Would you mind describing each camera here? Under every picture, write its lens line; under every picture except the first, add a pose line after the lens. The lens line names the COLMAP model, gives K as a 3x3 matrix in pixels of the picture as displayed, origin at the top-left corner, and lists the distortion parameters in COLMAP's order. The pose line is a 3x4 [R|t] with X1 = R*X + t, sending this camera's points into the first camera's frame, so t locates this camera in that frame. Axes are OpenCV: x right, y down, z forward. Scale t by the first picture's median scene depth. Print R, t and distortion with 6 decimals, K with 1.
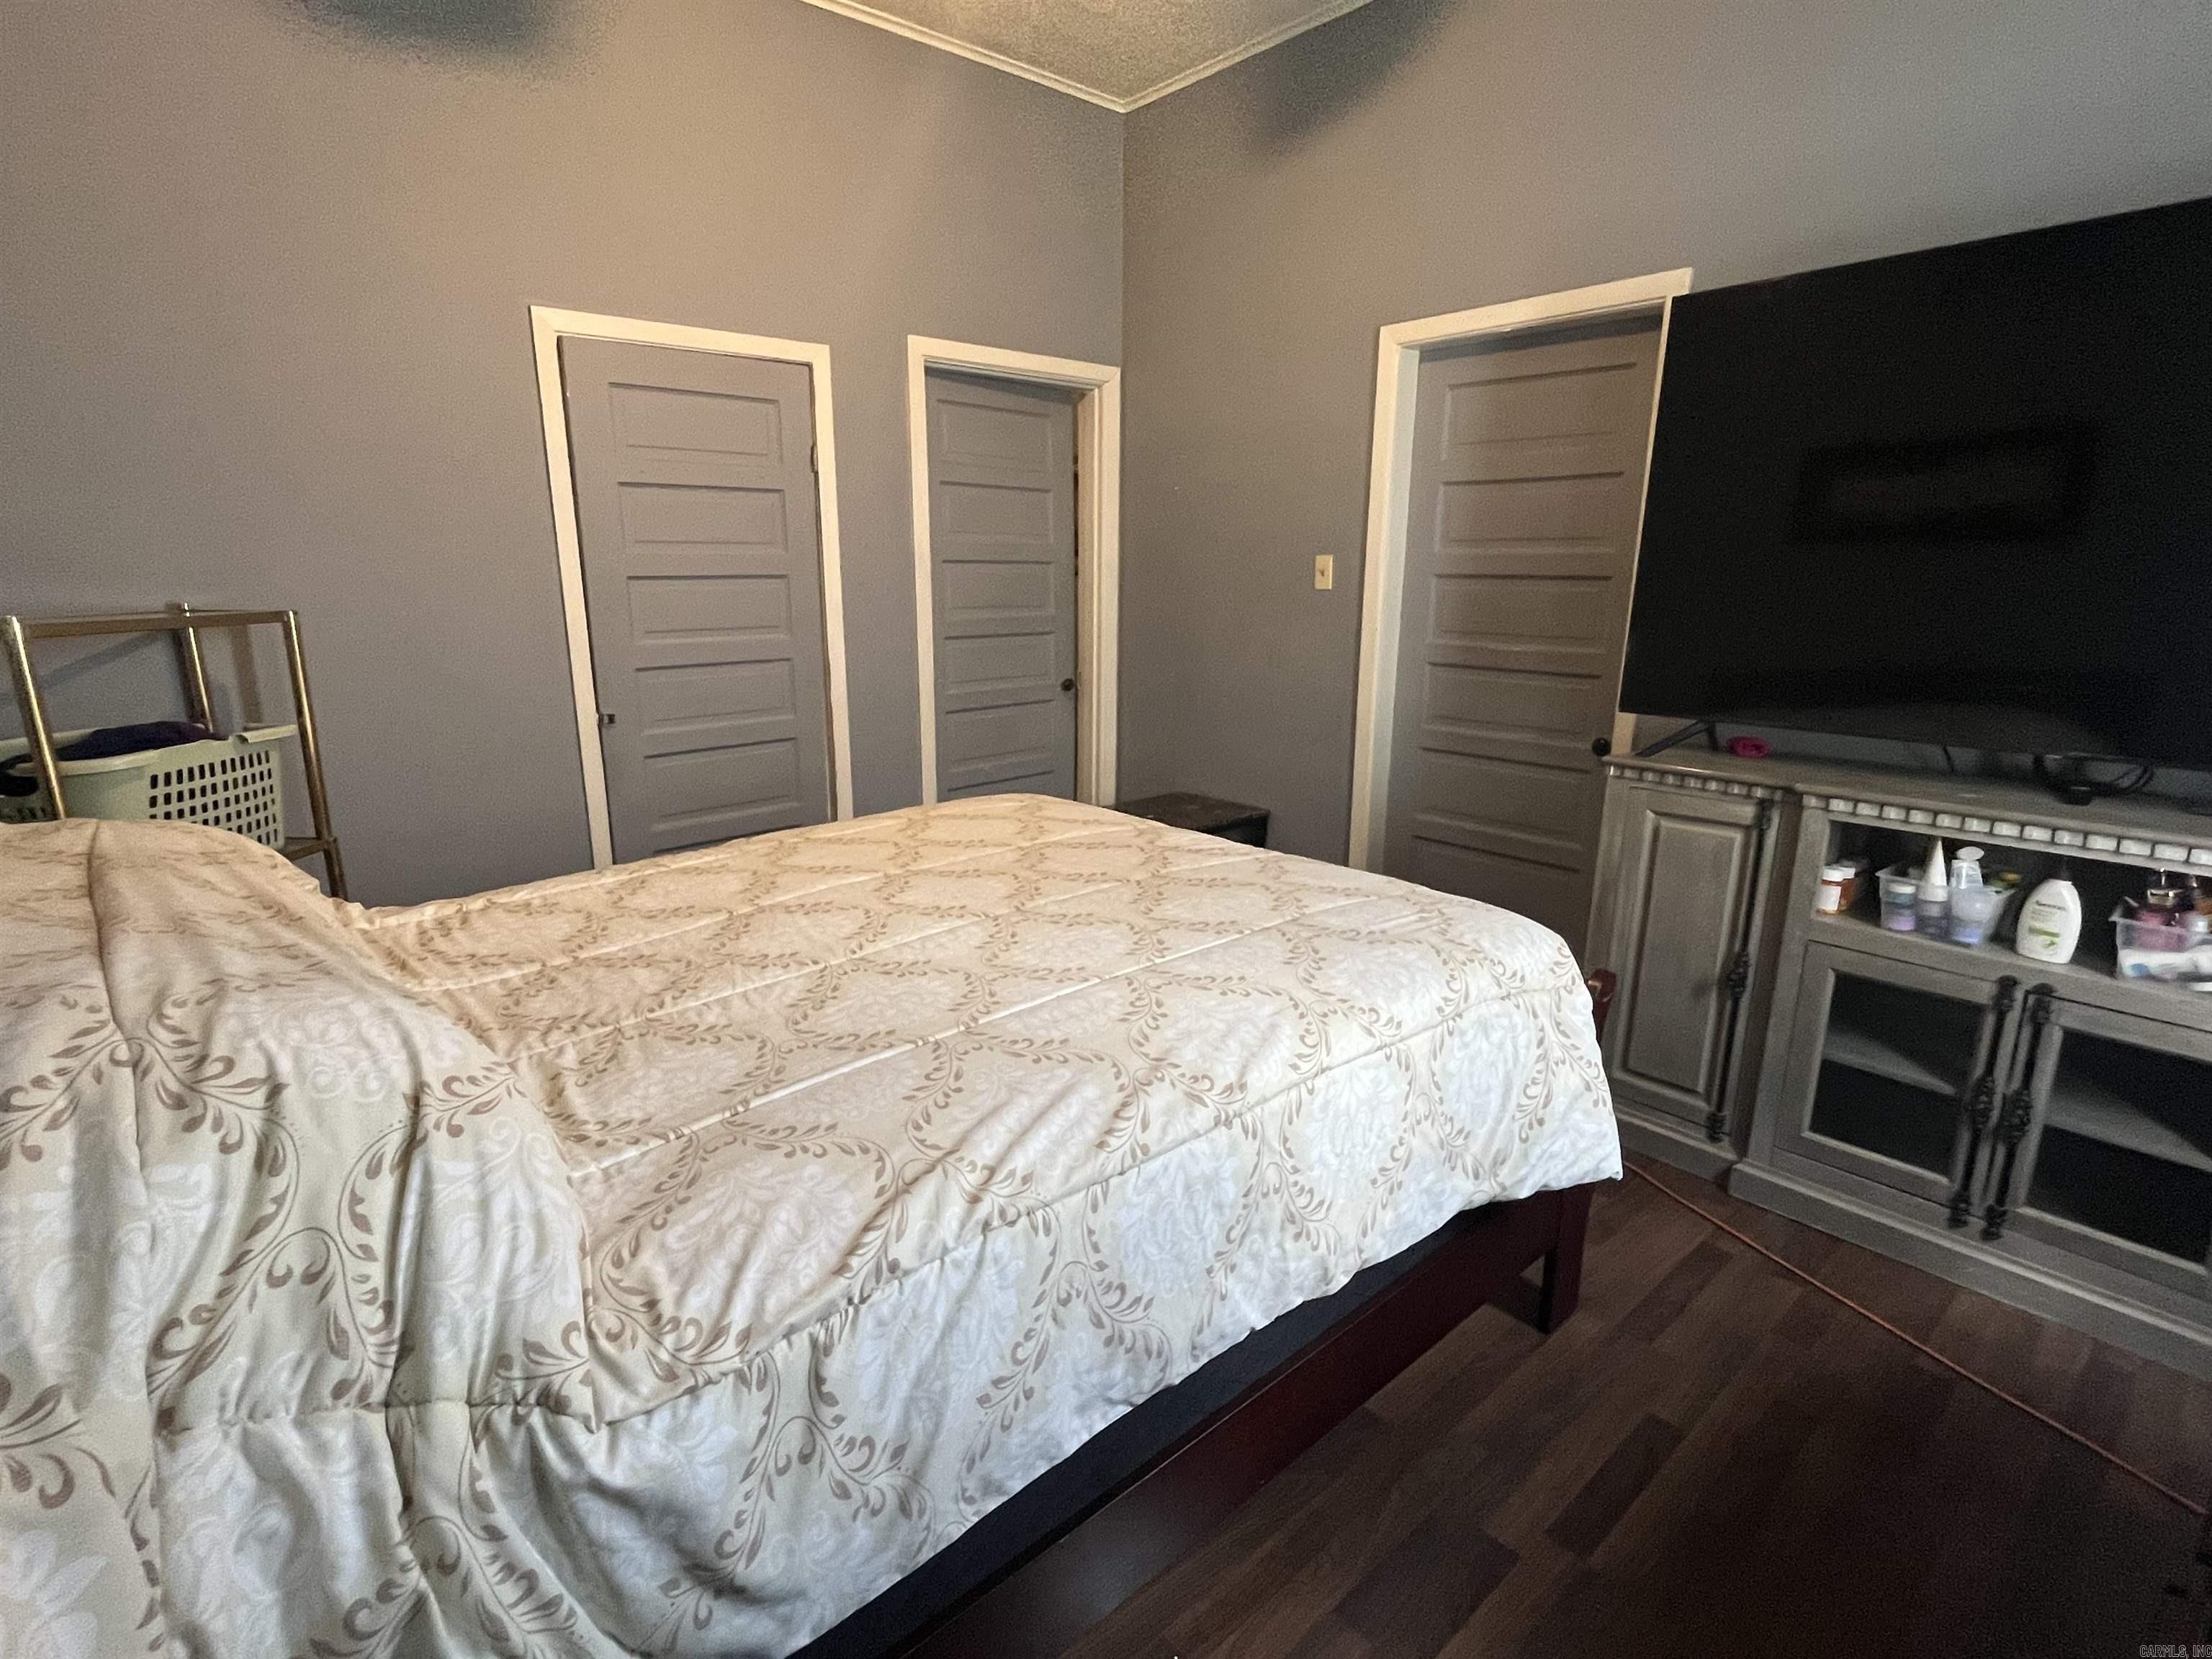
lens RADIAL K [[1090.7, 0, 1106.0], [0, 1090.7, 829.5], [0, 0, 1]] dist [0.002628, 0.000721]
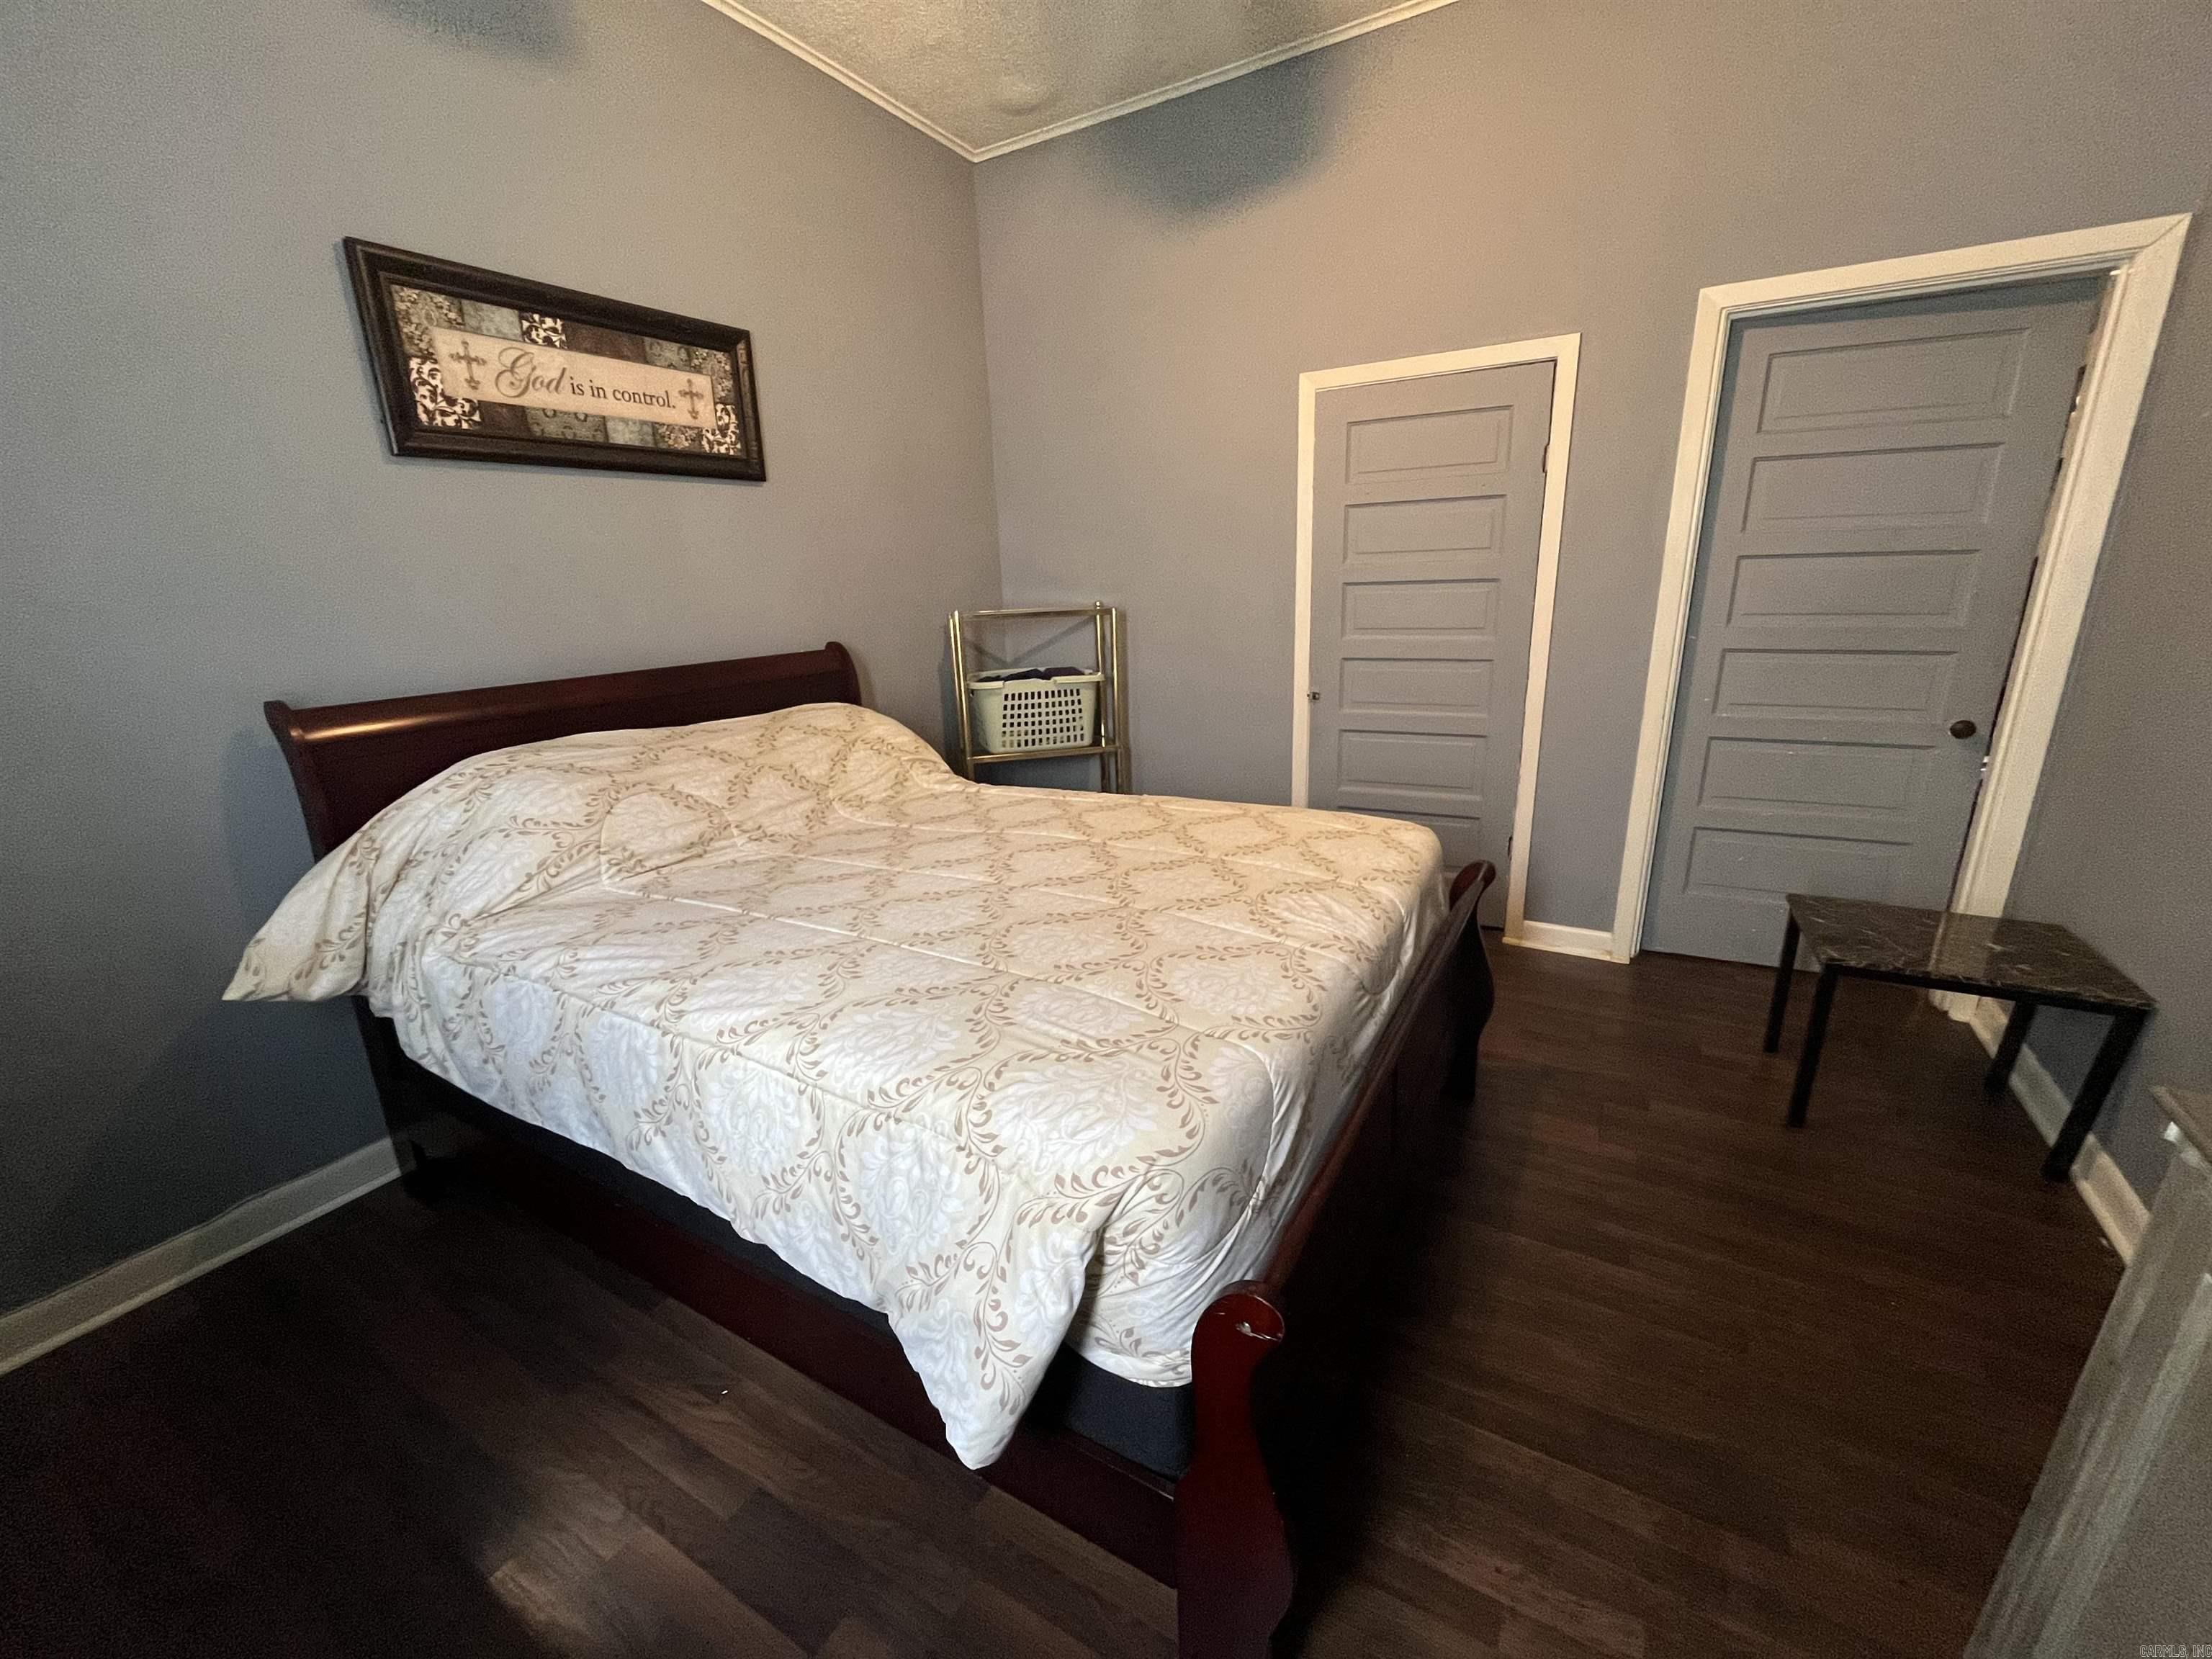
lens RADIAL K [[902.5, 0, 1100.0], [0, 902.5, 831.8], [0, 0, 1]] dist [0.000391, 0.000324]
pose [[0.312539, 0.255426, -0.914919, 0.790340], [-0.191119, 0.960382, 0.202832, -0.190625], [0.930480, 0.111466, 0.348973, 0.690559]]
